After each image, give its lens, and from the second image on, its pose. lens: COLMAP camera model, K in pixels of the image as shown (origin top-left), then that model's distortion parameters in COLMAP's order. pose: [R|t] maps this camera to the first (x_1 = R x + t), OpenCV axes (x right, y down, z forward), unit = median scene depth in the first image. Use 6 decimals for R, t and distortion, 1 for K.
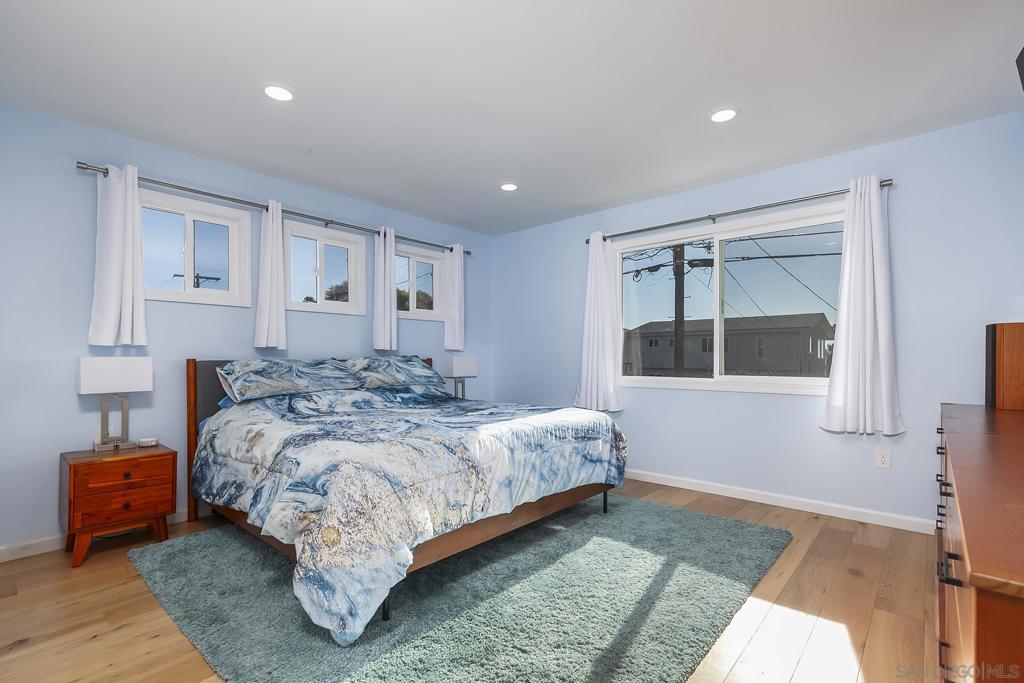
lens RADIAL K [[468.8, 0, 514.8], [0, 468.8, 347.8], [0, 0, 1]] dist [0.004263, 0.000403]
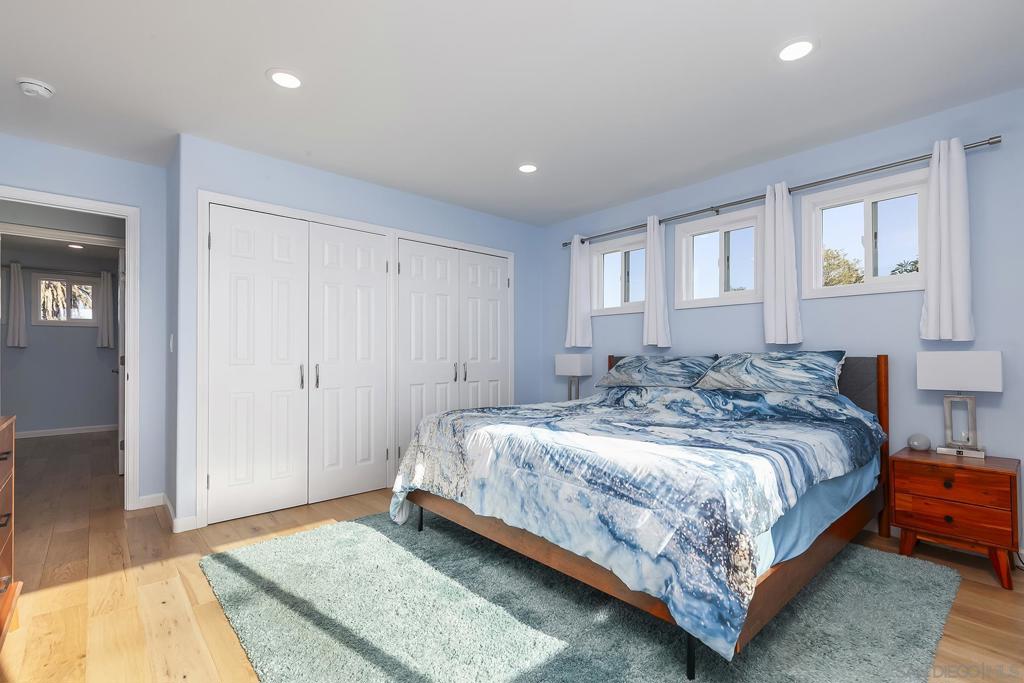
lens RADIAL K [[461.5, 0, 514.0], [0, 461.5, 343.2], [0, 0, 1]] dist [0.006391, -0.000064]
pose [[-0.106349, -0.023206, -0.994058, 0.756784], [0.023198, 0.999398, -0.025812, 0.018295], [0.994058, -0.025805, -0.105746, 0.951937]]
